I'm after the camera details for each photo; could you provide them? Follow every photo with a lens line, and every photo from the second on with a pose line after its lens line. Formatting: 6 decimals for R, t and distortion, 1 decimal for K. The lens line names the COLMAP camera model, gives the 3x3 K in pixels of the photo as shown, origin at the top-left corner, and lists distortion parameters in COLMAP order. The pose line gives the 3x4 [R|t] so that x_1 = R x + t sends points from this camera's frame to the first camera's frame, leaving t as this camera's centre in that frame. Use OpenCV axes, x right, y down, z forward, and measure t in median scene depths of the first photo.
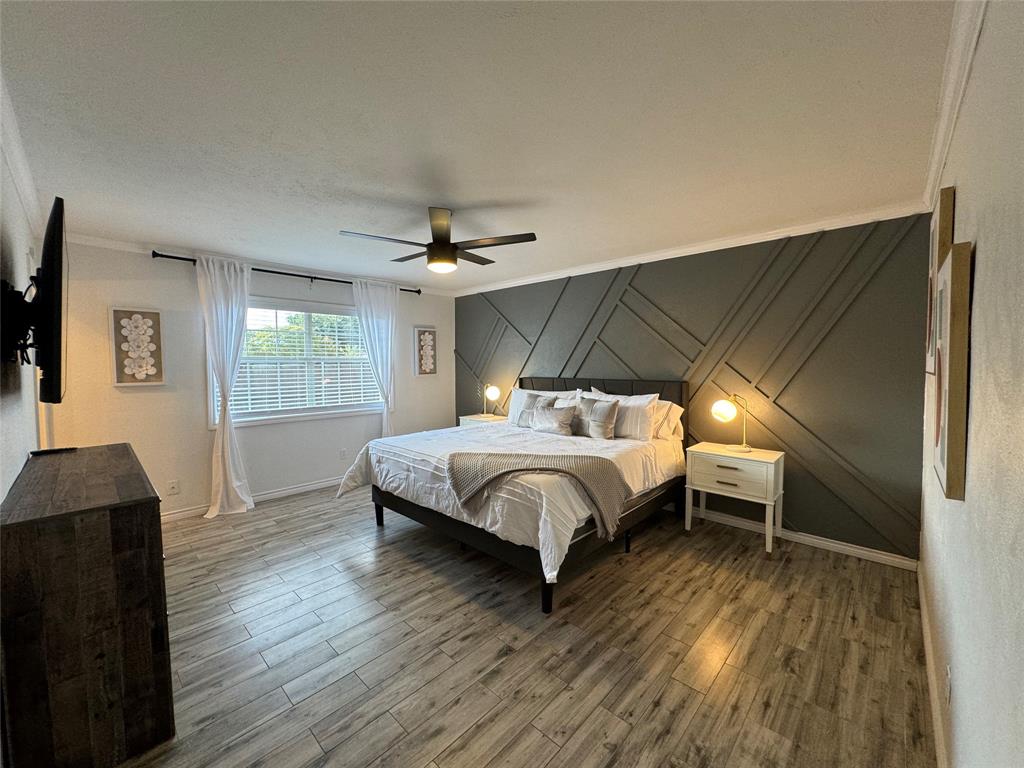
lens RADIAL K [[409.2, 0, 514.6], [0, 409.2, 381.9], [0, 0, 1]] dist [-0.001284, 0.000057]
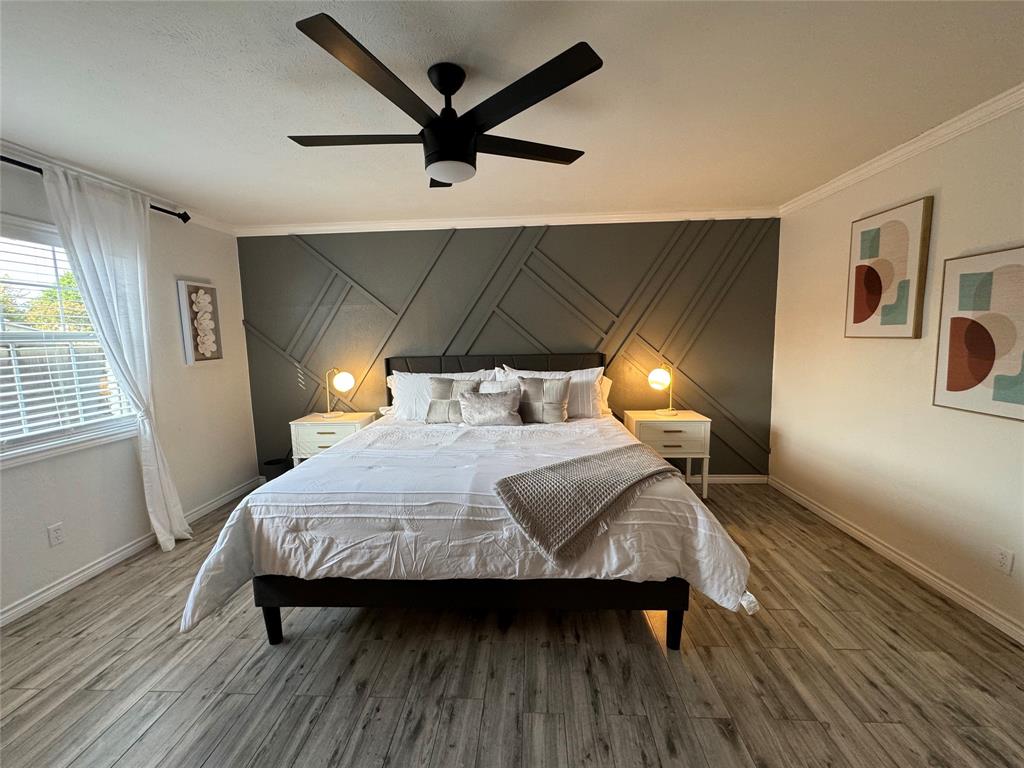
lens RADIAL K [[409.2, 0, 511.4], [0, 409.2, 379.2], [0, 0, 1]] dist [-0.001284, 0.000057]
pose [[0.761832, -0.082506, 0.642499, -0.427688], [0.047773, 0.996311, 0.071294, -0.020443], [-0.646011, -0.023620, 0.762962, 0.412314]]
